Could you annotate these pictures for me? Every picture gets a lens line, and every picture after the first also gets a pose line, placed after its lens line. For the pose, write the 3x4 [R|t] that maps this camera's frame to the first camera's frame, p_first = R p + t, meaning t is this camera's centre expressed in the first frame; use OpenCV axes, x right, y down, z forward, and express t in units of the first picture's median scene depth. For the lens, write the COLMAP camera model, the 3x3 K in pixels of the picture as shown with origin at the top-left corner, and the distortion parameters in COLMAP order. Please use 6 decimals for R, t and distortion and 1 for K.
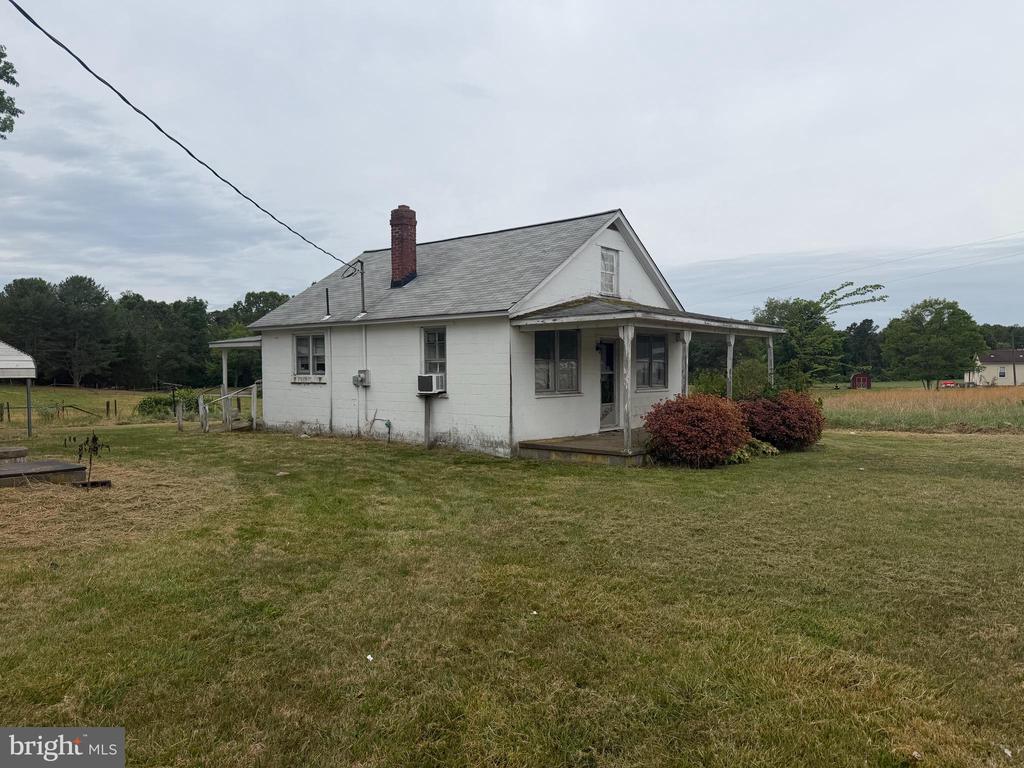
lens RADIAL K [[750.0, 0, 512.0], [0, 750.0, 384.0], [0, 0, 1]] dist [0.010370, -0.003247]
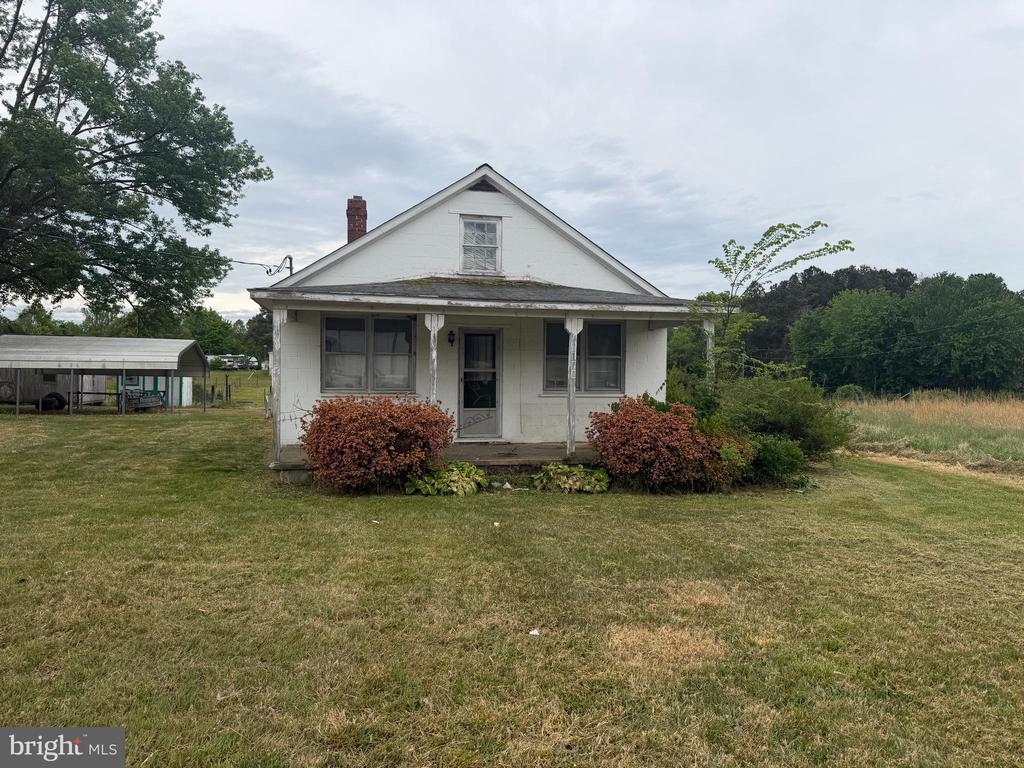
lens RADIAL K [[750.0, 0, 512.0], [0, 750.0, 384.0], [0, 0, 1]] dist [0.010370, -0.003247]
pose [[0.791359, 0.019075, -0.611054, 0.650567], [-0.022056, 0.999753, 0.002645, -0.003605], [0.610954, 0.011384, 0.791584, 0.389914]]
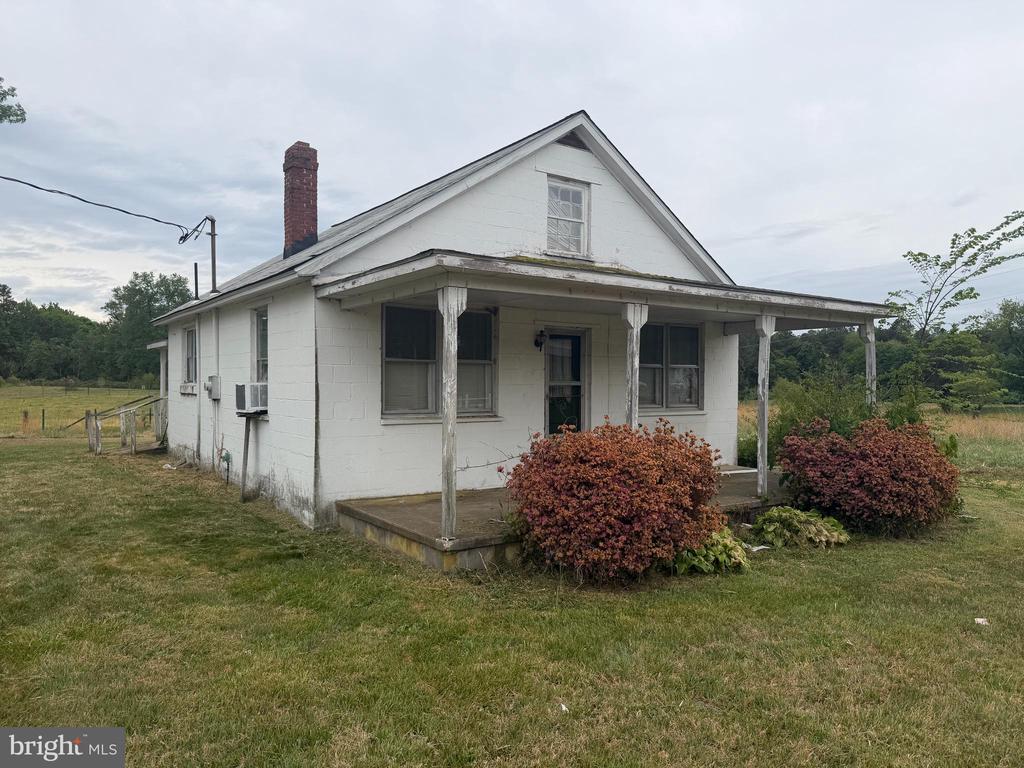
lens RADIAL K [[750.0, 0, 512.0], [0, 750.0, 384.0], [0, 0, 1]] dist [0.010370, -0.003247]
pose [[0.965489, 0.008778, -0.260296, 0.245735], [-0.013410, 0.999782, -0.016028, -0.004450], [0.260099, 0.018965, 0.965396, 0.407370]]
